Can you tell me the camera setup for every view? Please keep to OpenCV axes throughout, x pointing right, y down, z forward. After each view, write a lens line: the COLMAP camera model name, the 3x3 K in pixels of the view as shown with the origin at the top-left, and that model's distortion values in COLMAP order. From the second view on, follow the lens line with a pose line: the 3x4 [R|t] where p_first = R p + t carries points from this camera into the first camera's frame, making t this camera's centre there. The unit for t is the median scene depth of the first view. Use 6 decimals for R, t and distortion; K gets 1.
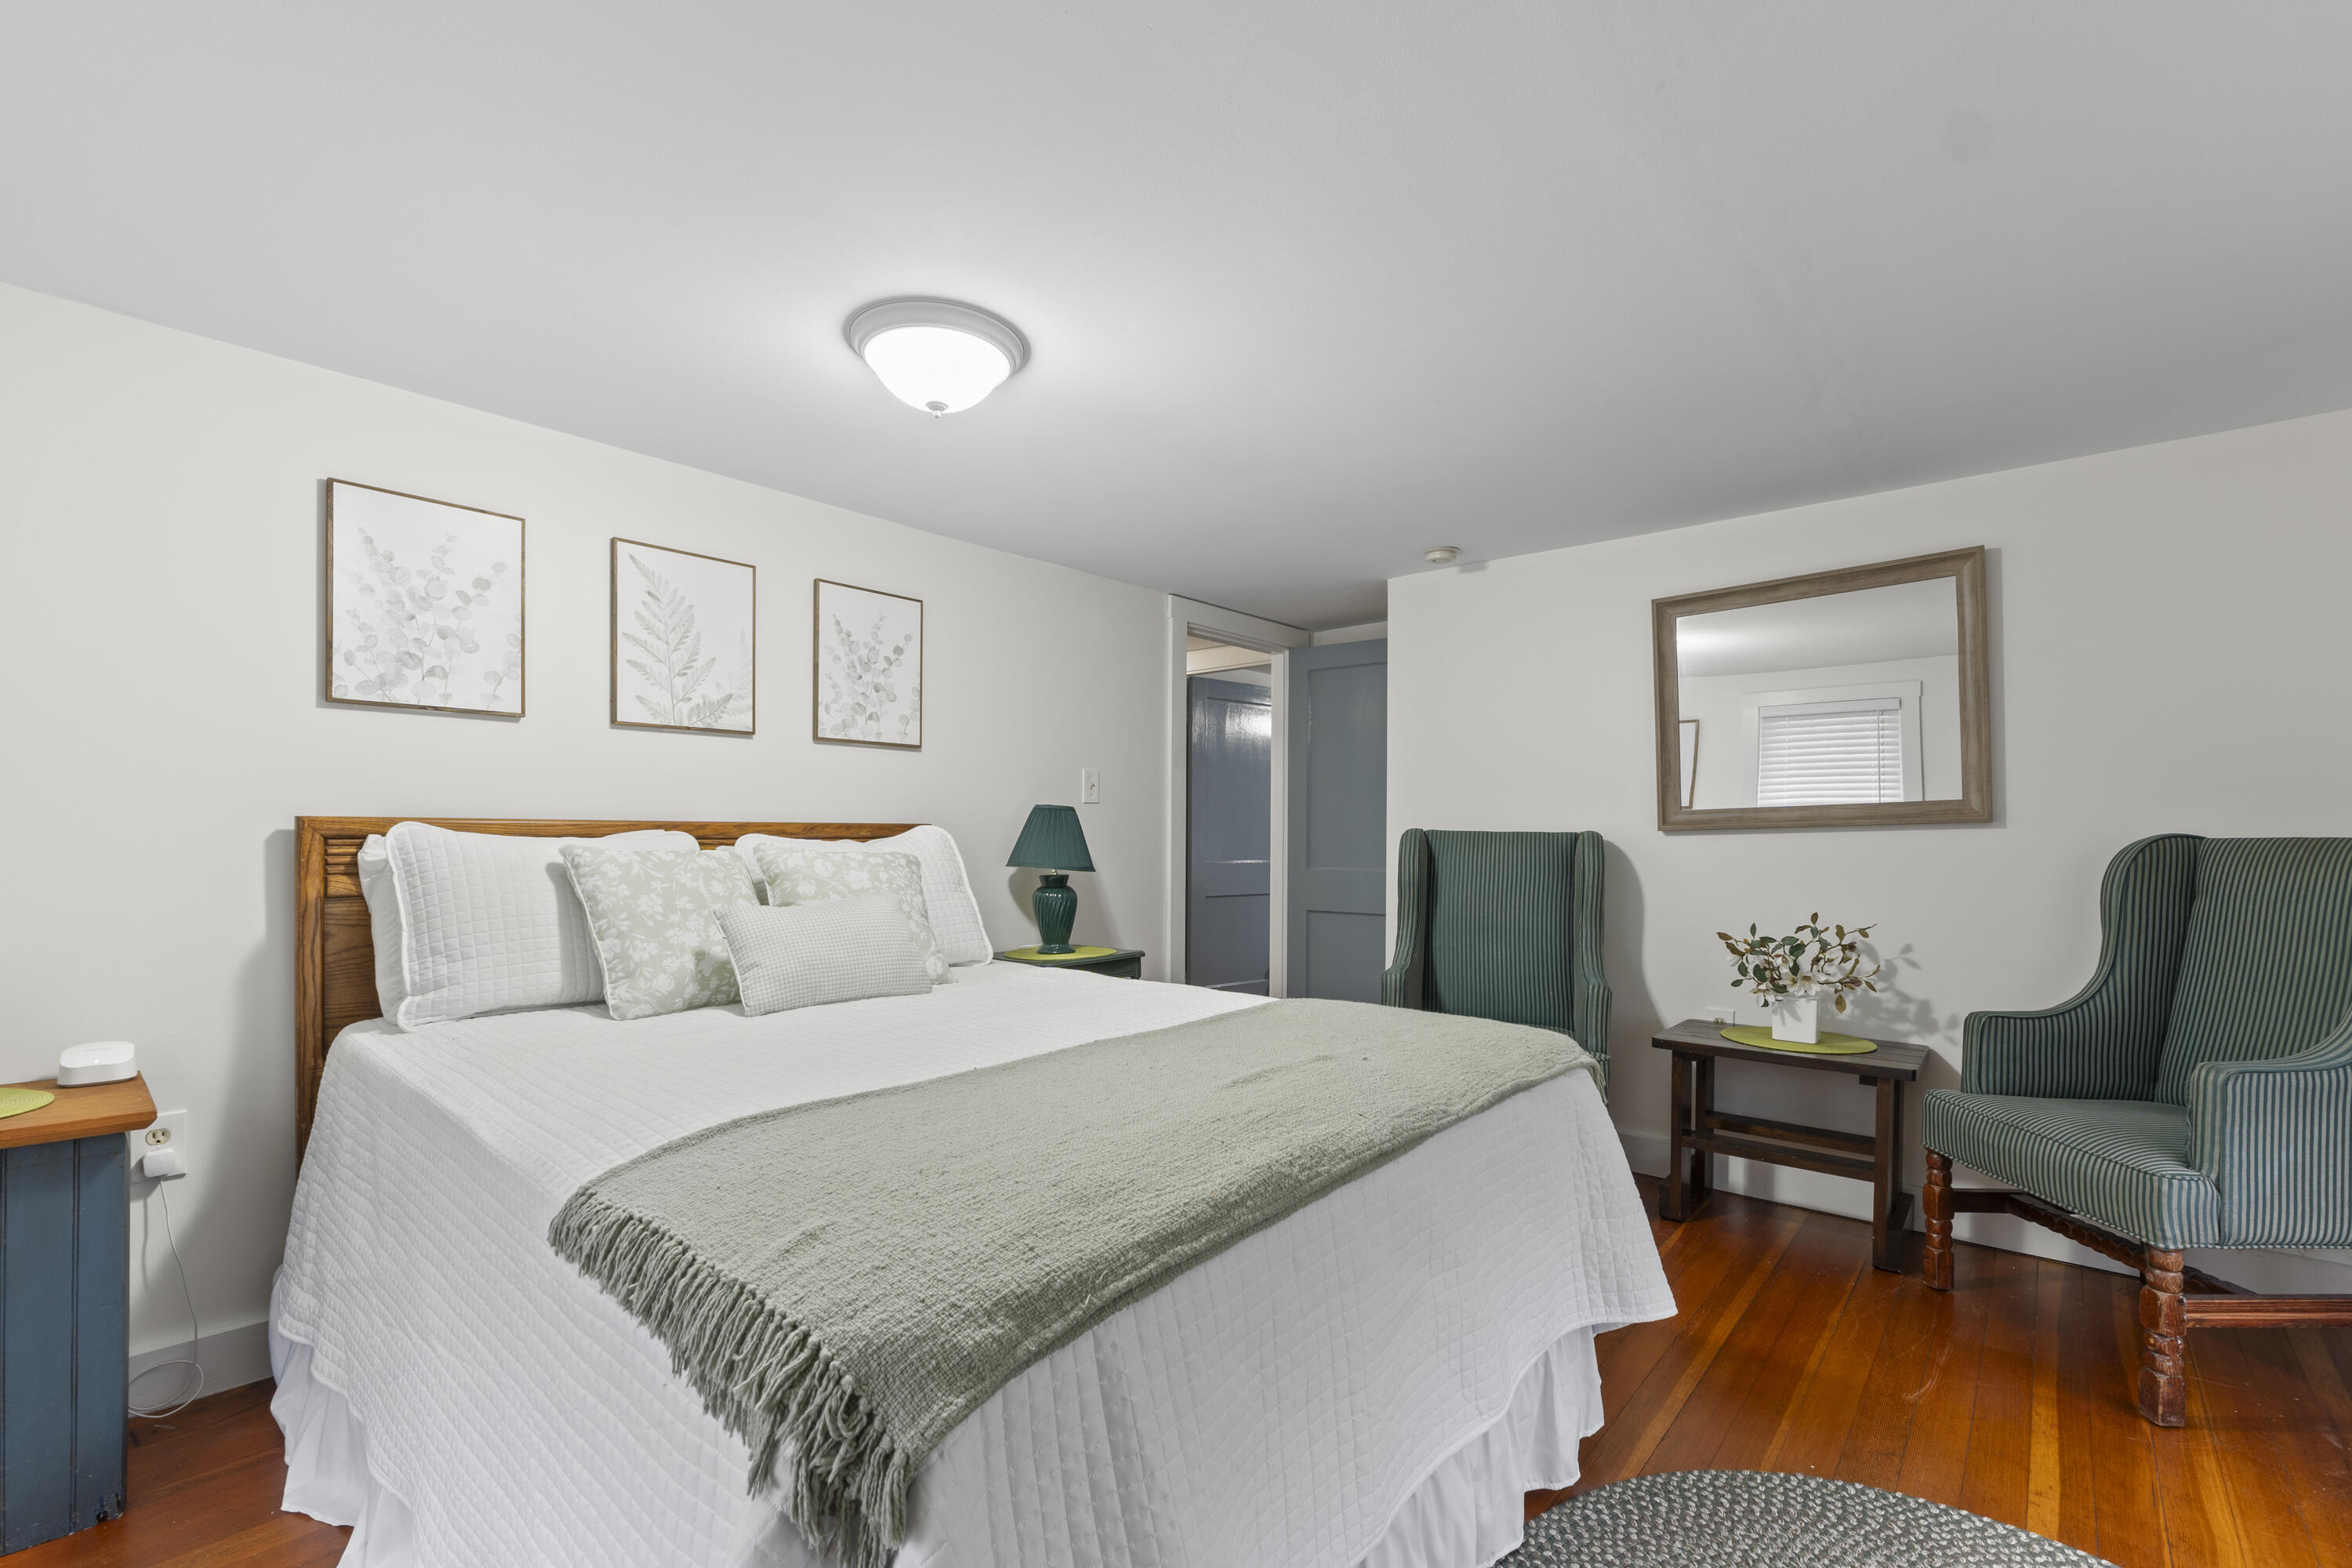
lens RADIAL K [[1010.2, 0, 1217.6], [0, 1010.2, 831.1], [0, 0, 1]] dist [-0.007314, -0.000127]
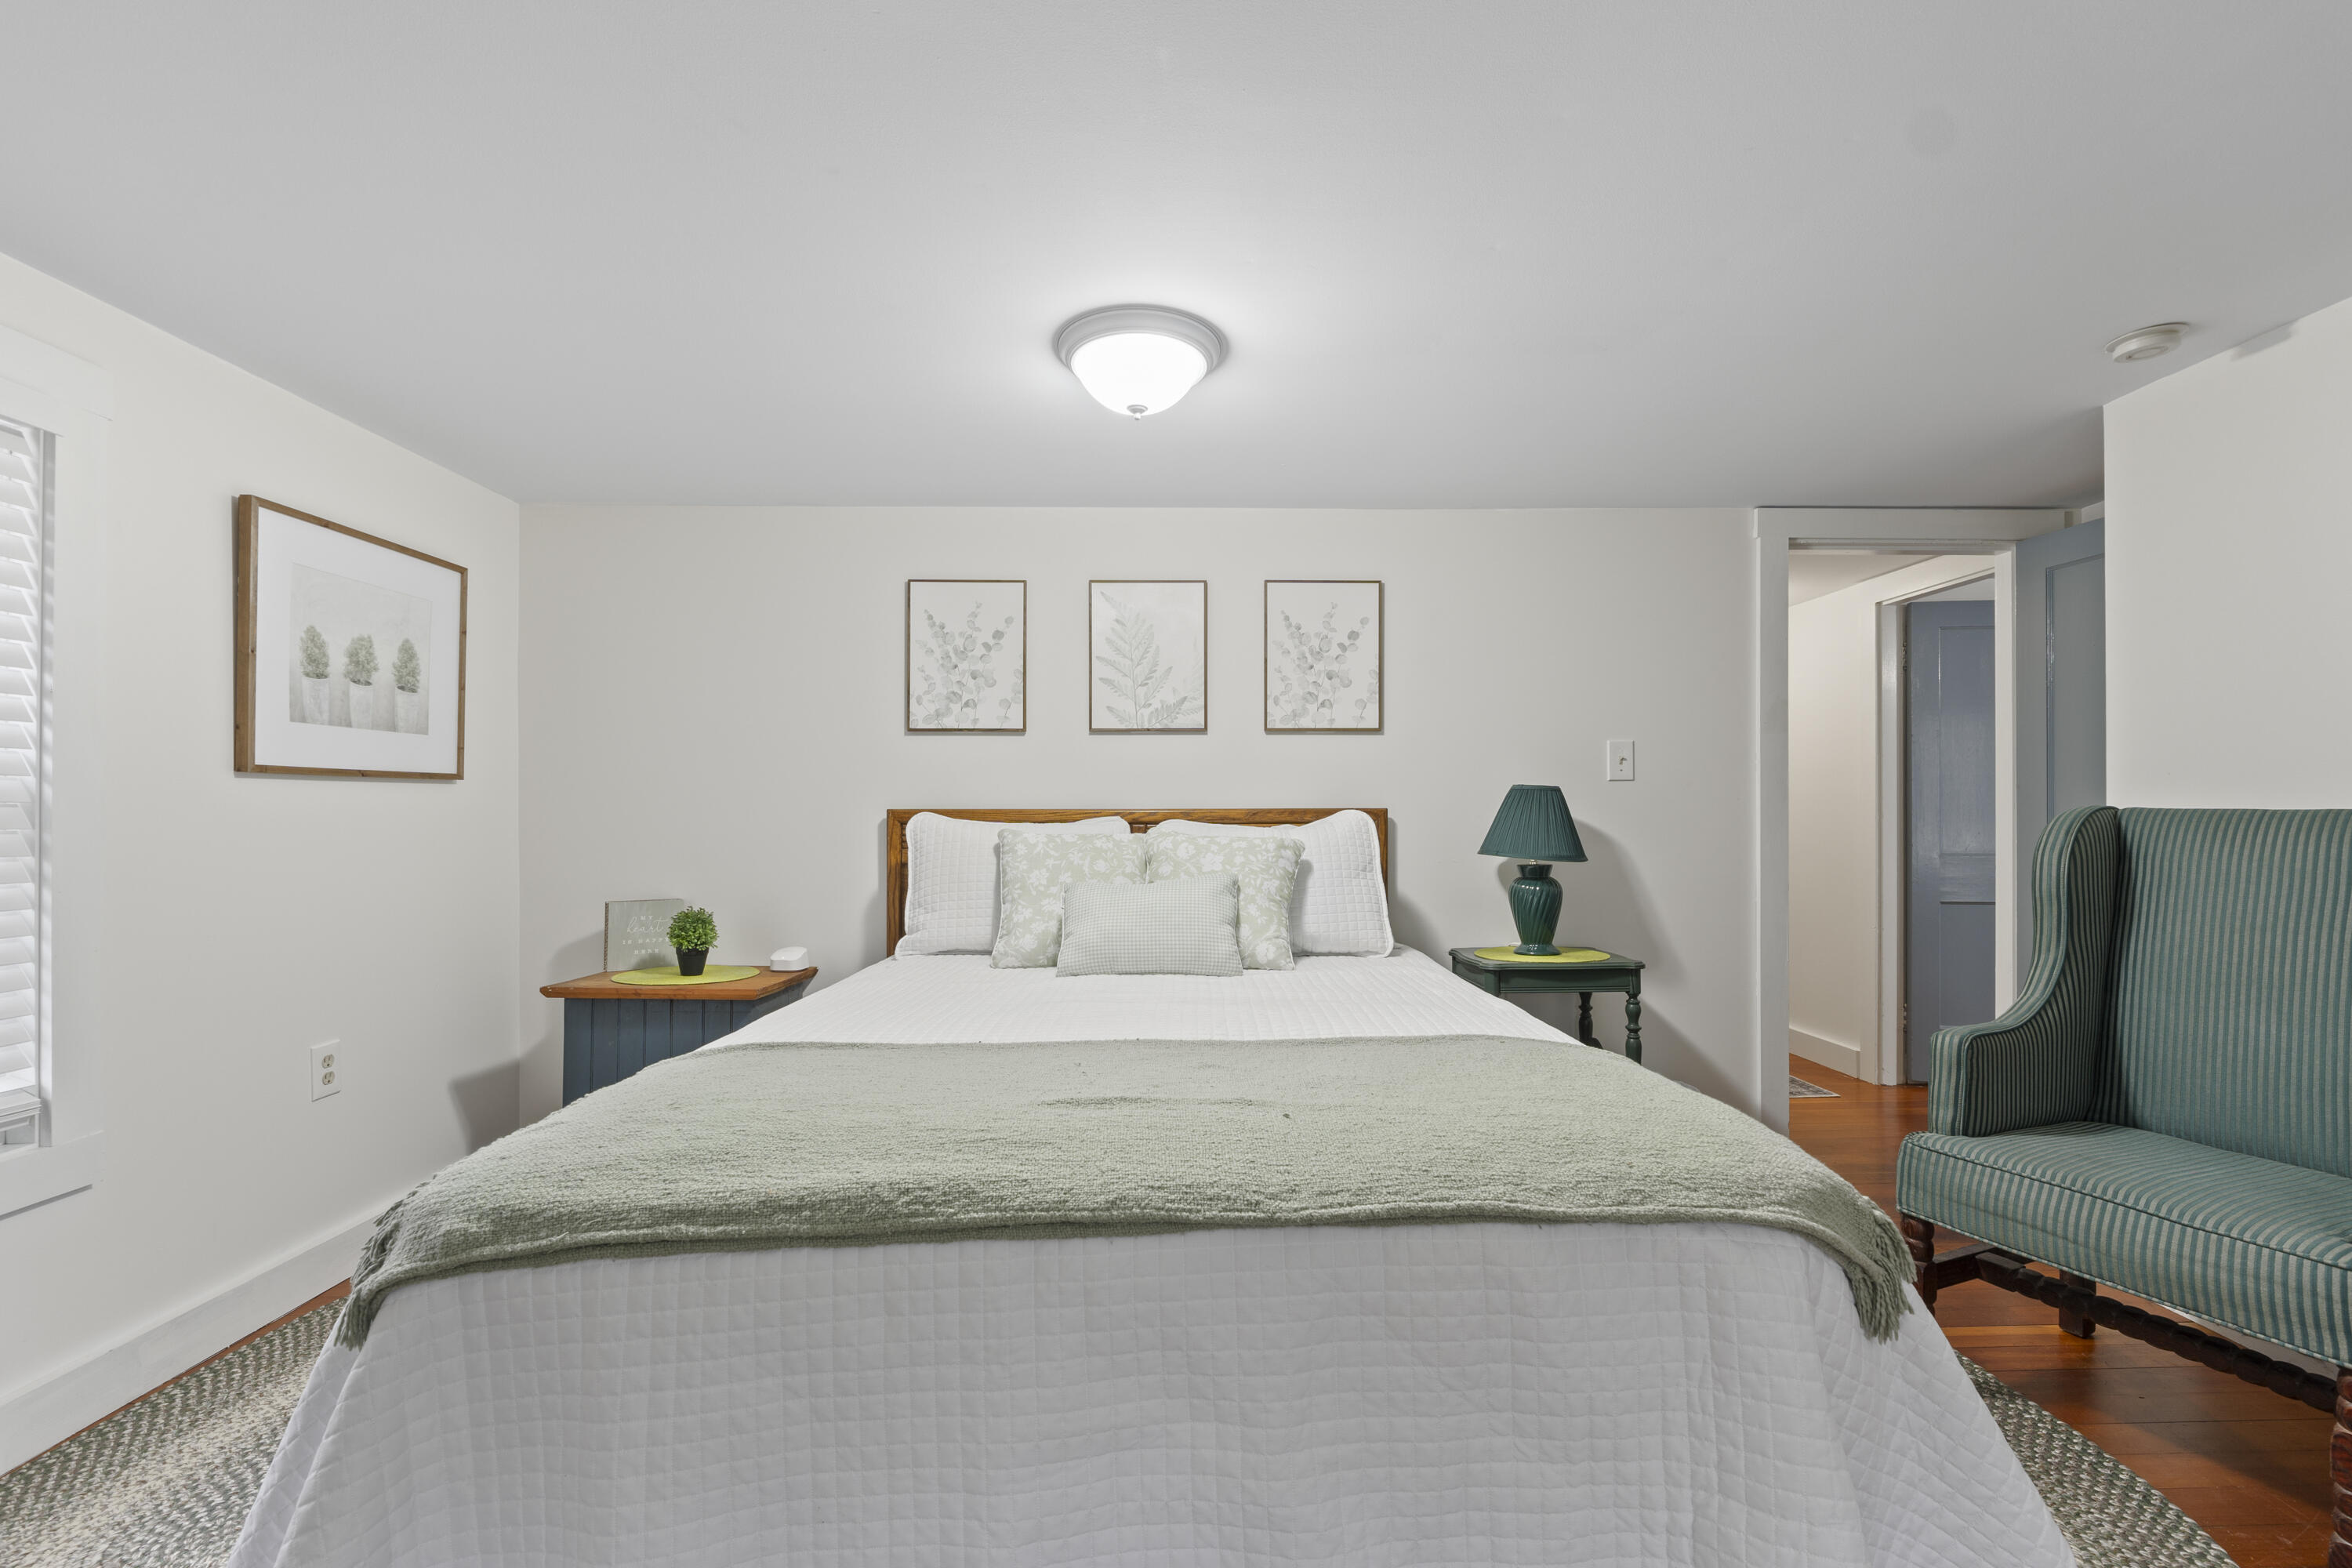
lens RADIAL K [[1010.2, 0, 1179.0], [0, 1010.2, 802.5], [0, 0, 1]] dist [-0.007314, -0.000127]
pose [[0.660008, -0.016670, -0.751073, 0.383034], [0.007194, 0.999848, -0.015870, 0.001614], [0.751224, 0.005071, 0.660028, 0.252478]]
